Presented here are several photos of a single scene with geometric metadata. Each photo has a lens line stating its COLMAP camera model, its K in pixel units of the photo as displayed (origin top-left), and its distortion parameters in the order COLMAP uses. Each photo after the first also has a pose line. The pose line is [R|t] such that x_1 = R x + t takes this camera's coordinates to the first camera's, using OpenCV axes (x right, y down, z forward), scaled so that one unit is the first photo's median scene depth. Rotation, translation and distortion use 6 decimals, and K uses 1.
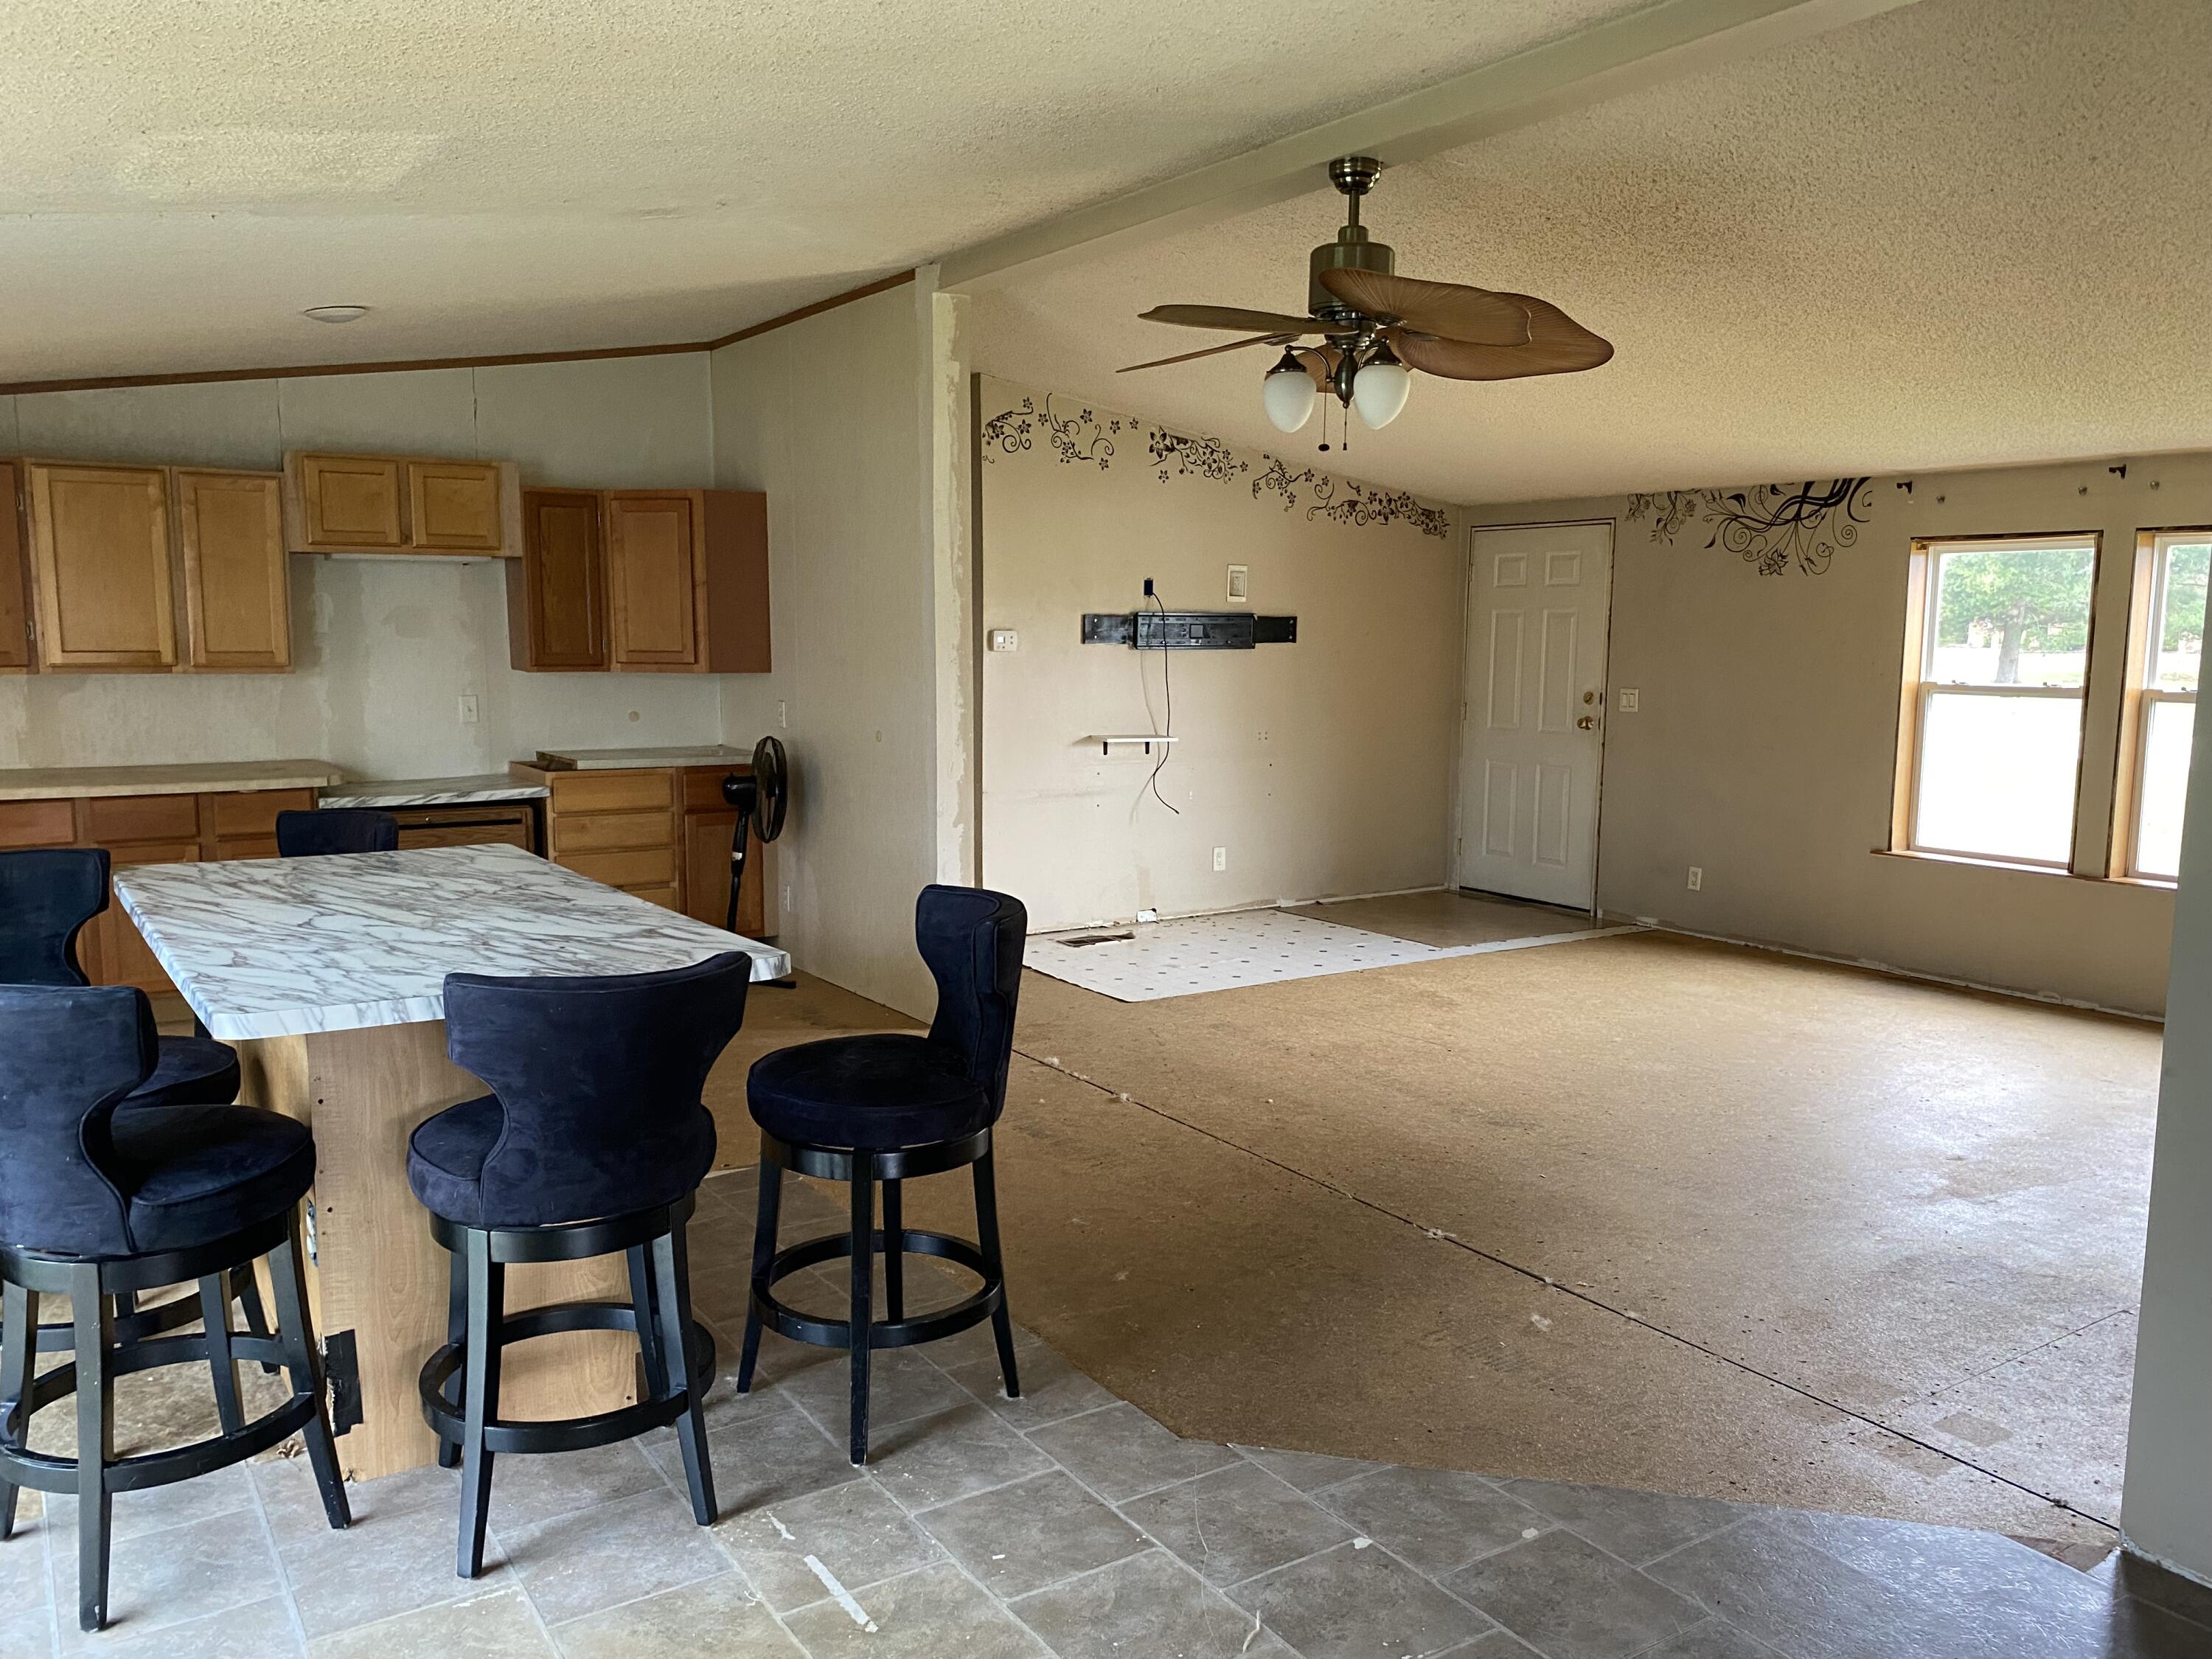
lens RADIAL K [[1663.1, 0, 1114.3], [0, 1663.1, 840.3], [0, 0, 1]] dist [0.045964, -0.070116]
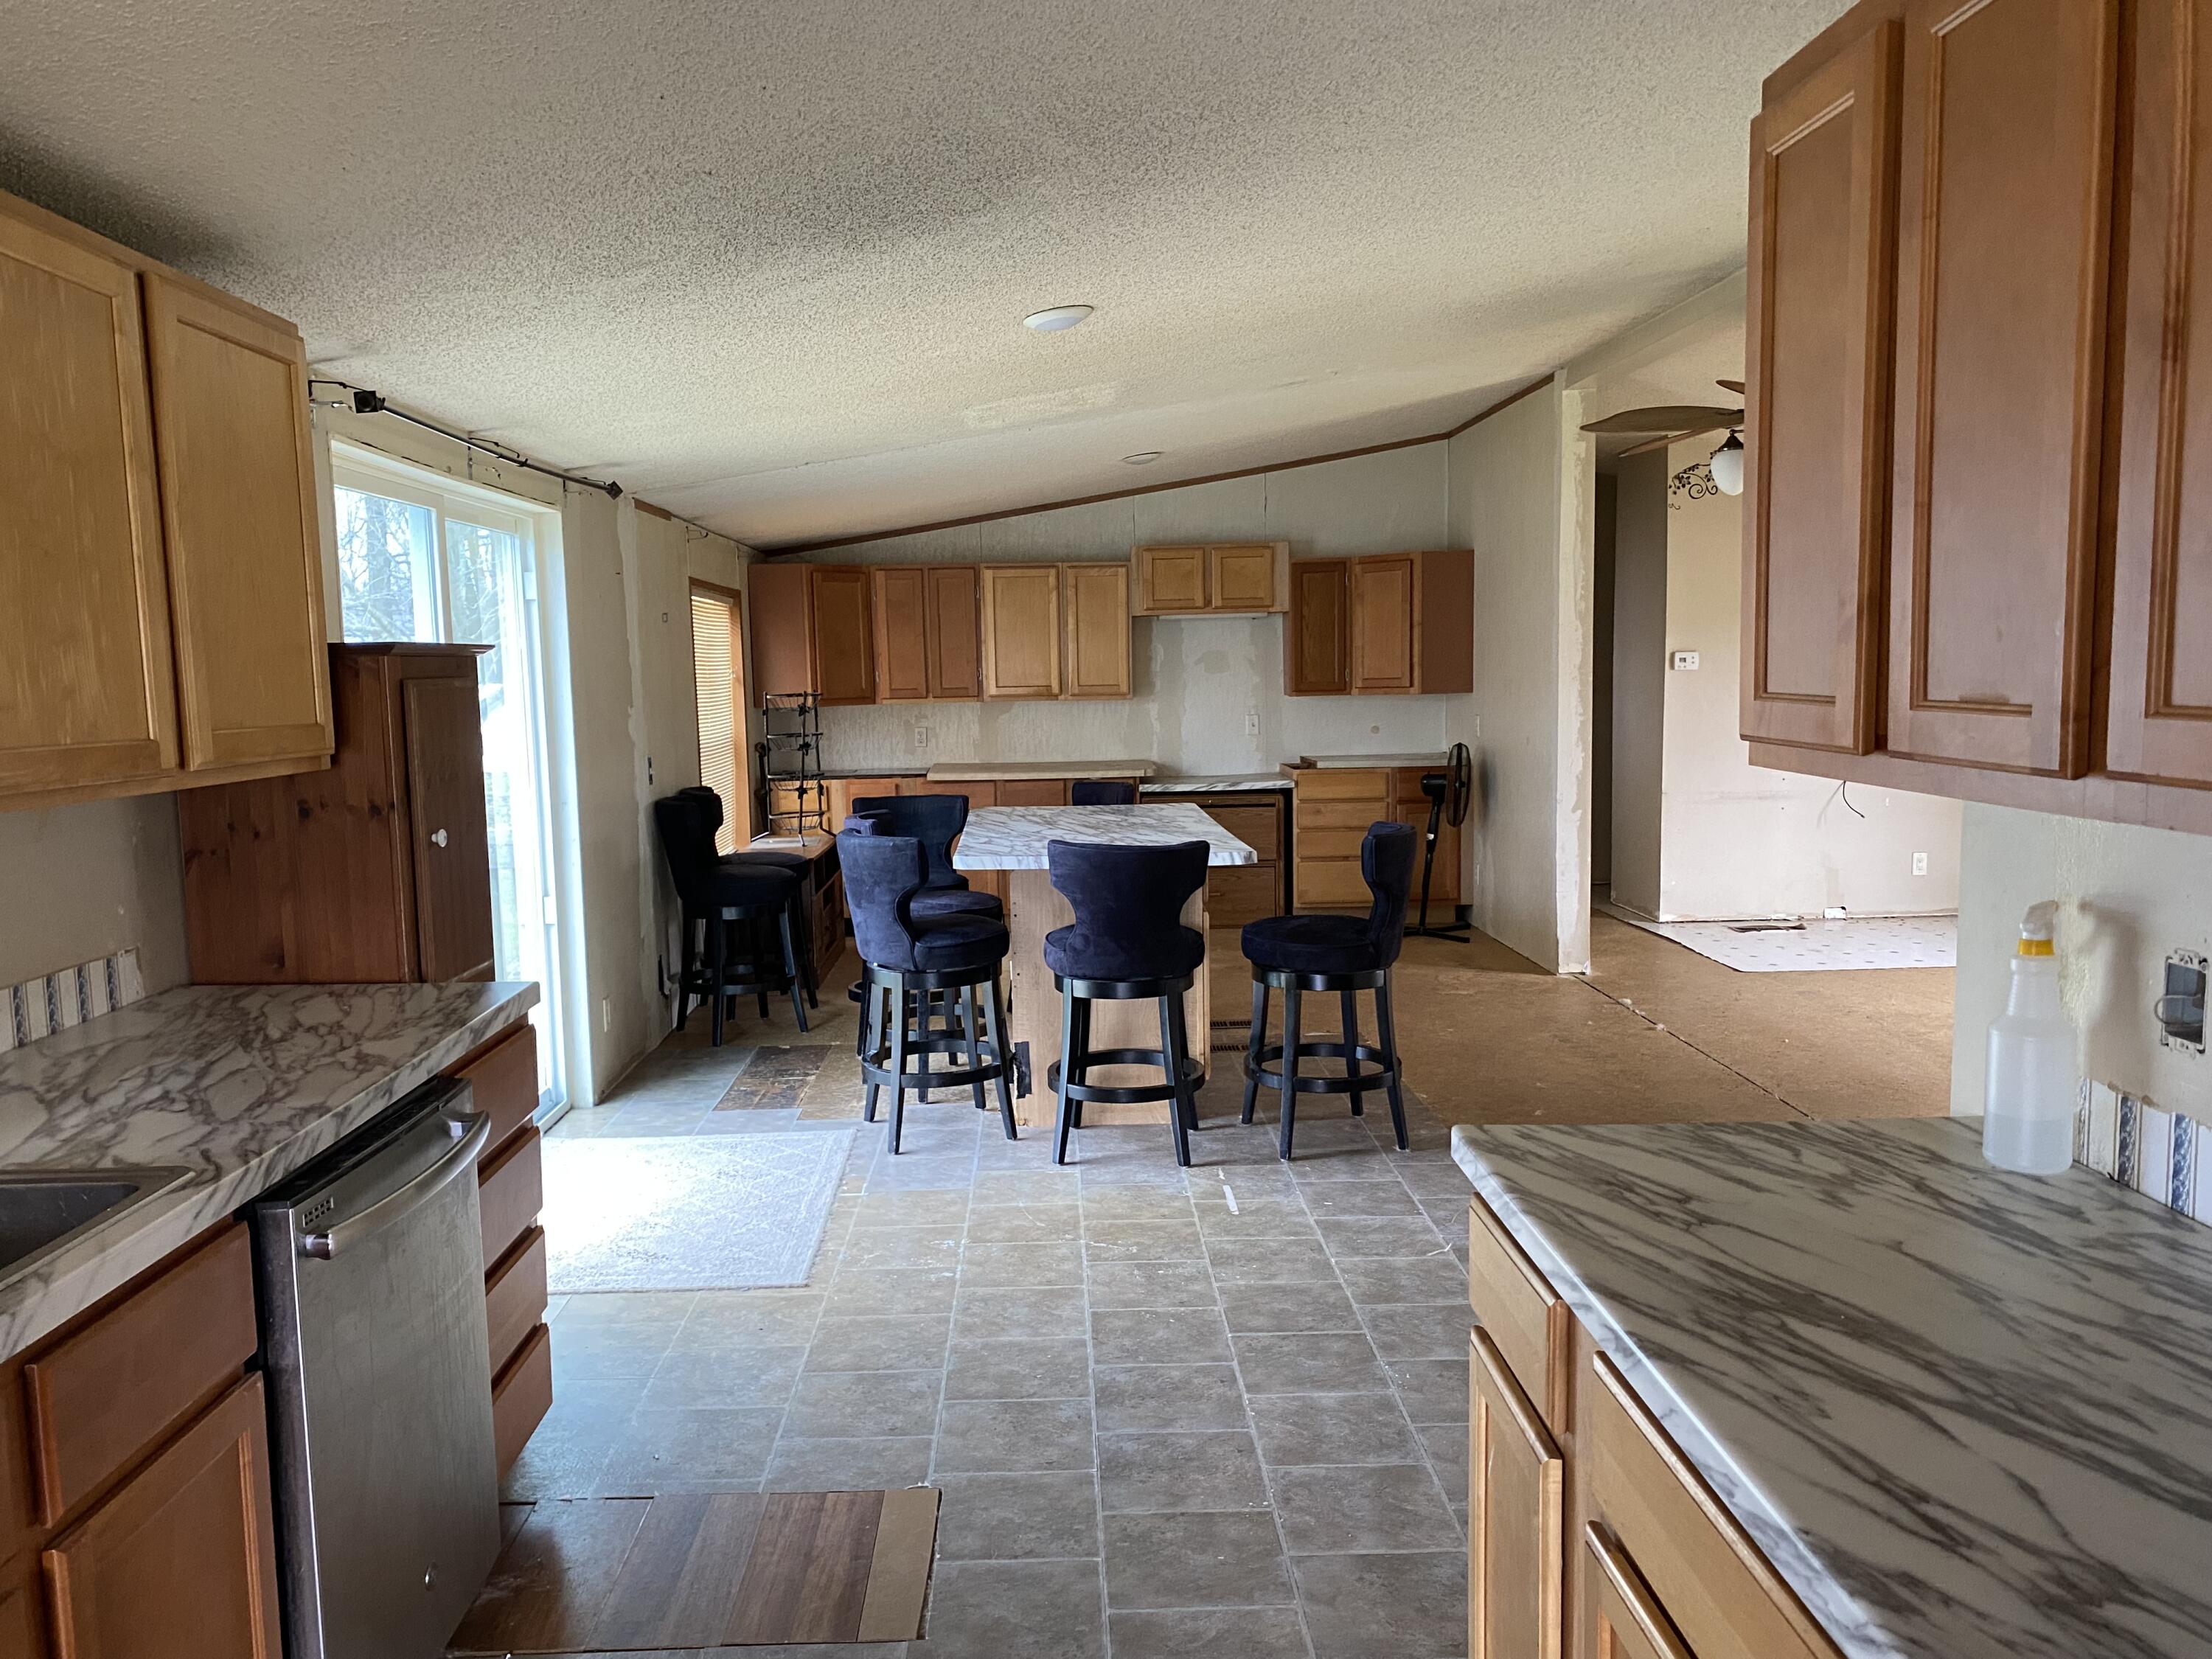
lens RADIAL K [[1663.1, 0, 1114.3], [0, 1663.1, 840.3], [0, 0, 1]] dist [0.045964, -0.070116]
pose [[0.849542, 0.028679, -0.526741, 0.261749], [-0.039380, 0.999183, -0.009113, 0.036384], [0.526049, 0.028485, 0.849977, -0.232111]]
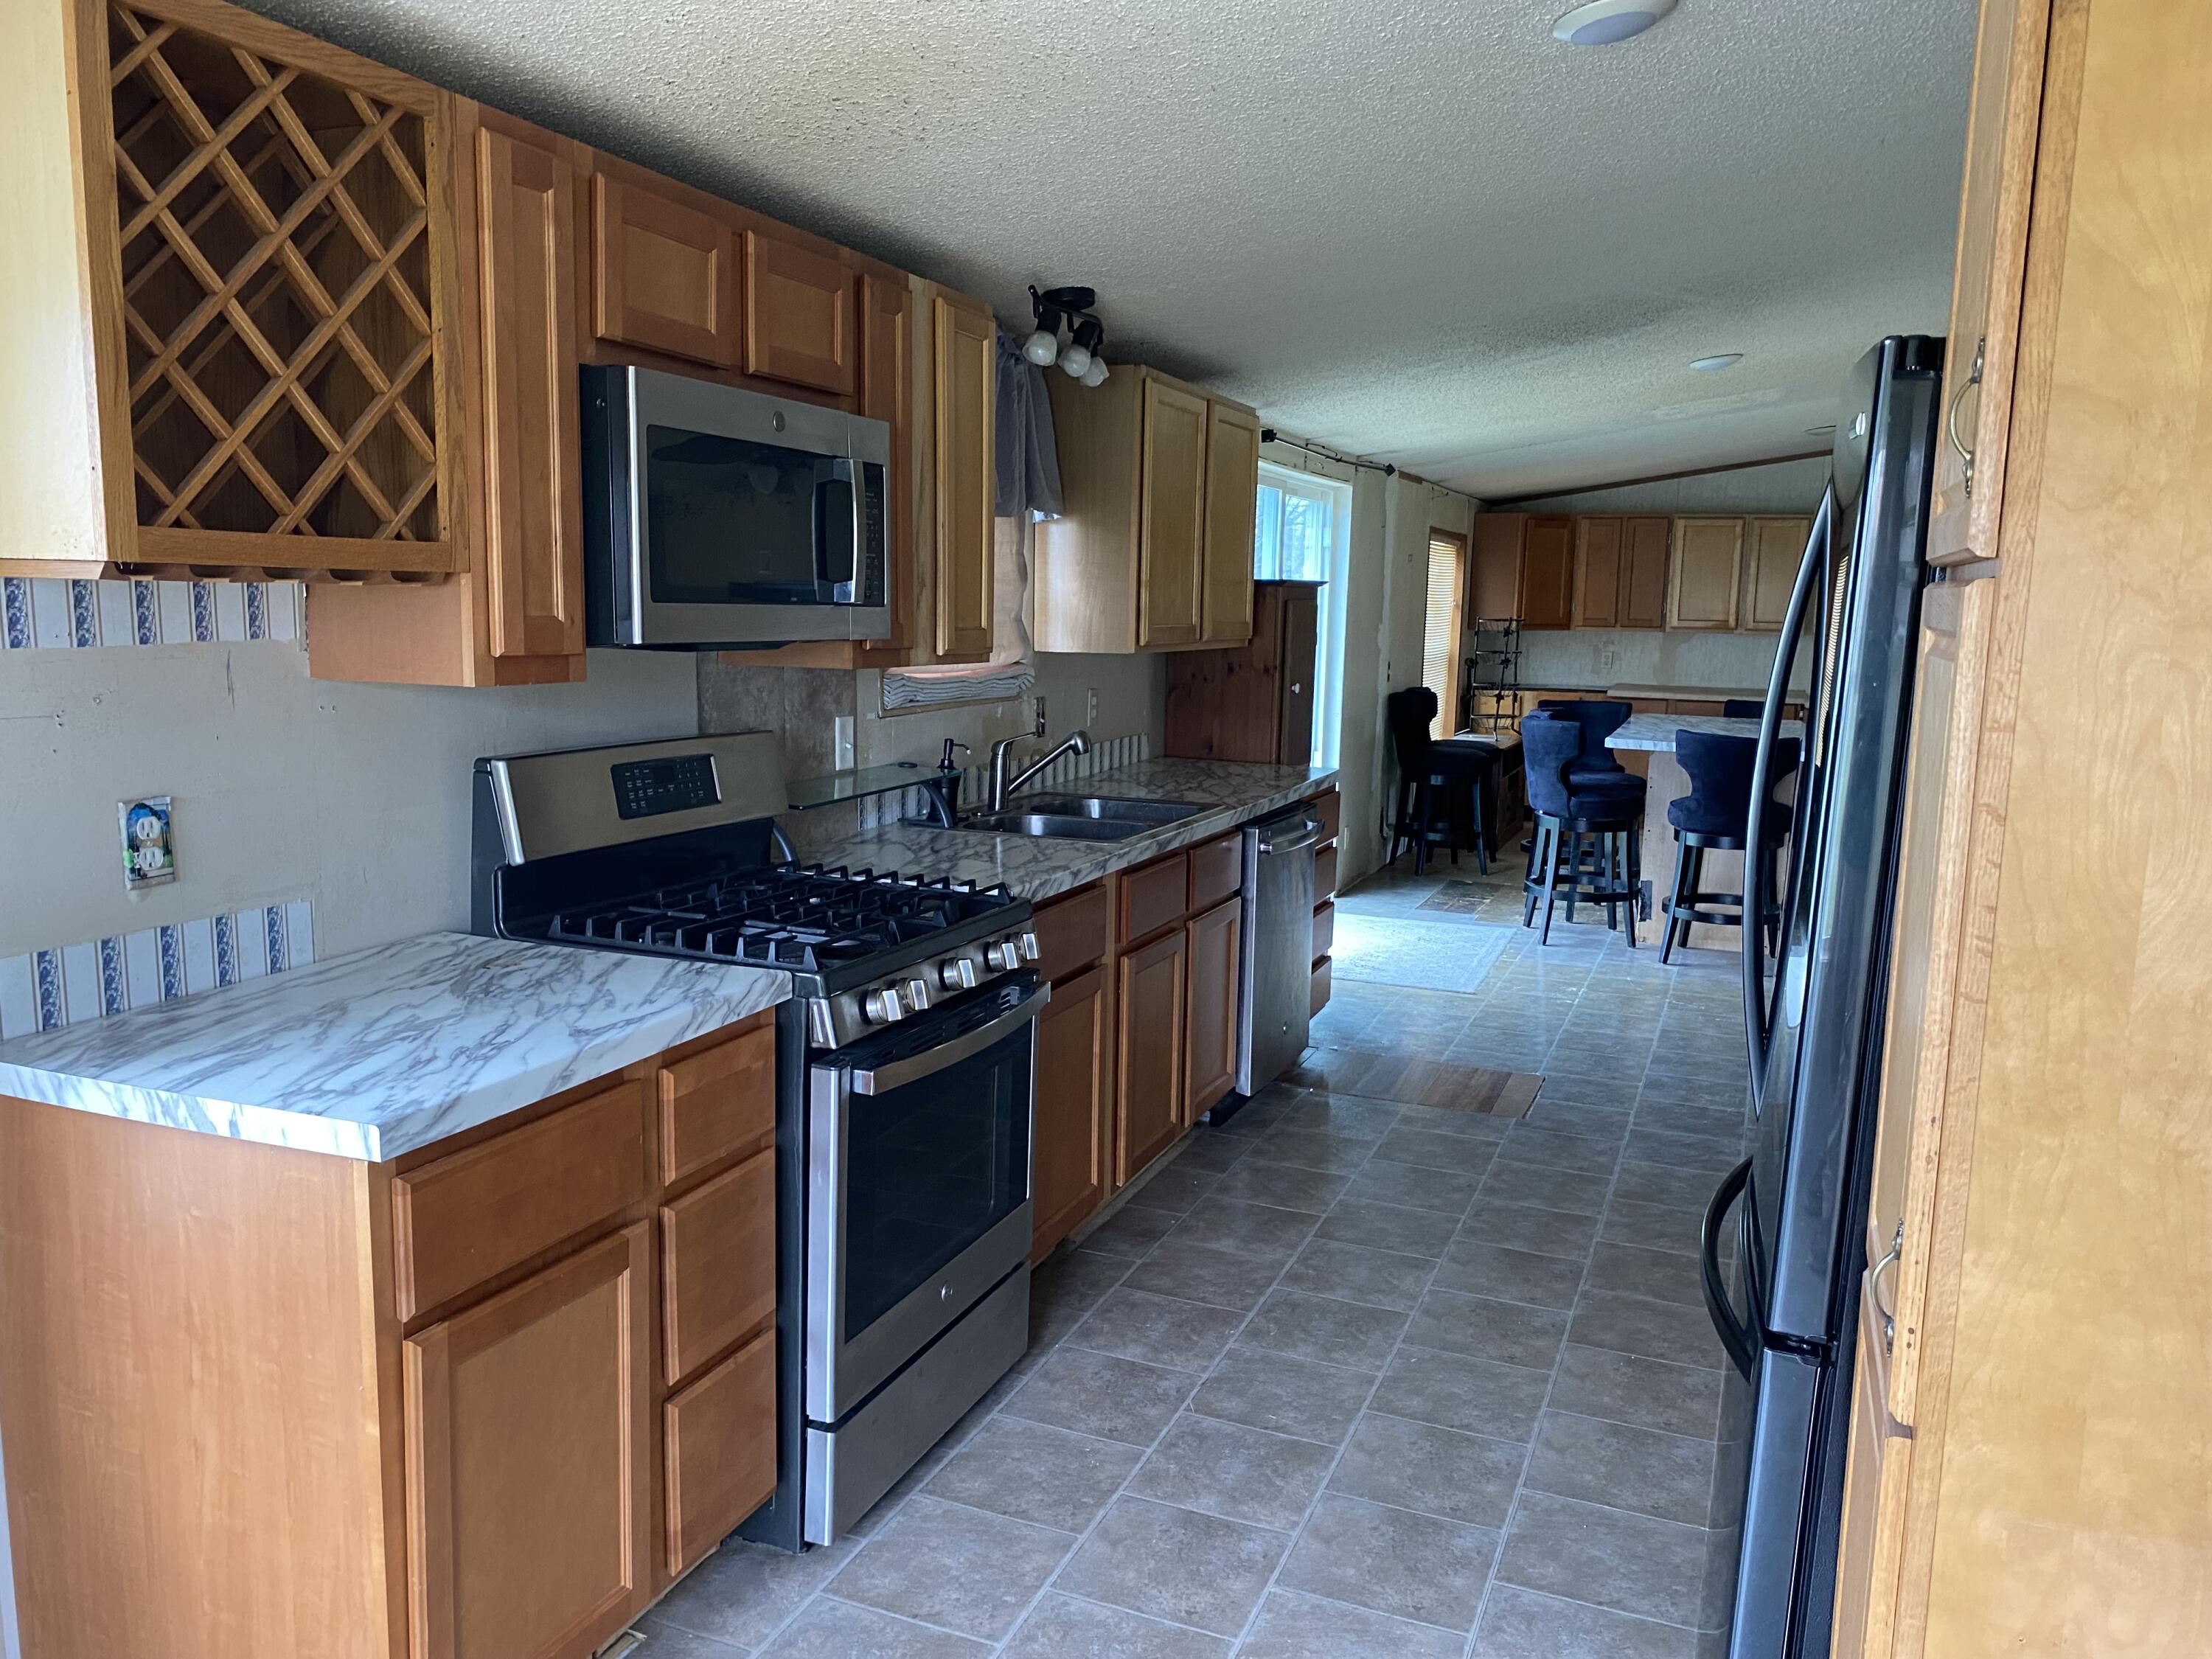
lens RADIAL K [[1653.8, 0, 1101.4], [0, 1653.8, 814.9], [0, 0, 1]] dist [0.152269, -0.279380]
pose [[0.558637, 0.114045, -0.821534, 0.507288], [-0.123013, 0.990939, 0.053914, 0.070562], [0.820239, 0.070941, 0.567604, -0.497109]]
